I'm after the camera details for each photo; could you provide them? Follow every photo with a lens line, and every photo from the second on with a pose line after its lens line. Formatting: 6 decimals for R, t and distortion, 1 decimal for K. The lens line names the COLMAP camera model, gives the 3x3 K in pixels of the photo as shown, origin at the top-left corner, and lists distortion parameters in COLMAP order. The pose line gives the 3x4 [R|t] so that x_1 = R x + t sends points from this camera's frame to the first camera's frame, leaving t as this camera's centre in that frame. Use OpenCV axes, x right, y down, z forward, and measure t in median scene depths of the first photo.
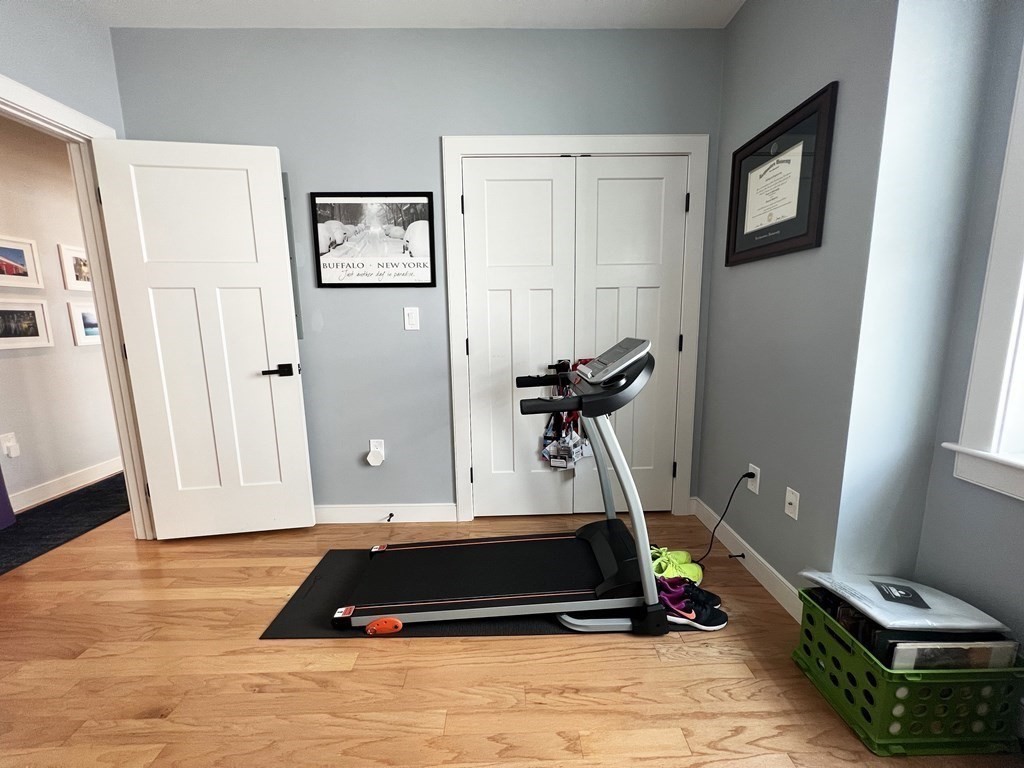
lens RADIAL K [[409.3, 0, 509.9], [0, 409.3, 377.1], [0, 0, 1]] dist [-0.001559, 0.000921]
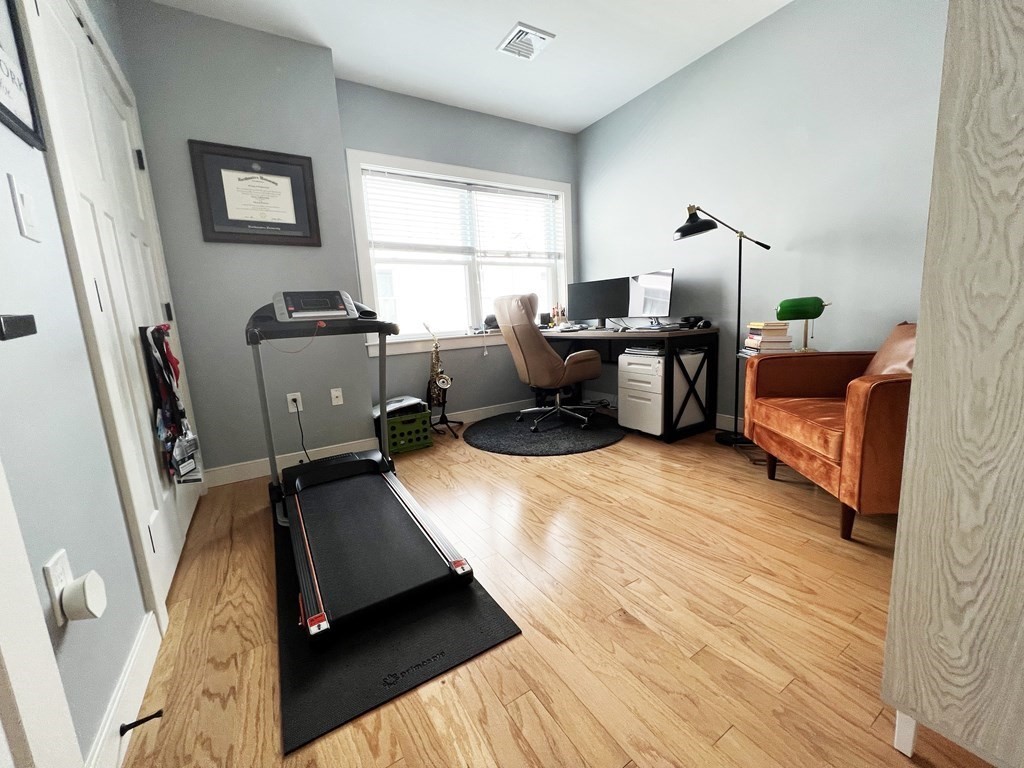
lens RADIAL K [[409.3, 0, 509.2], [0, 409.3, 382.9], [0, 0, 1]] dist [-0.001559, 0.000921]
pose [[-0.499427, -0.105558, 0.859901, -1.114747], [0.185674, 0.956446, 0.225249, 0.001800], [-0.846225, 0.272157, -0.458075, 1.137239]]
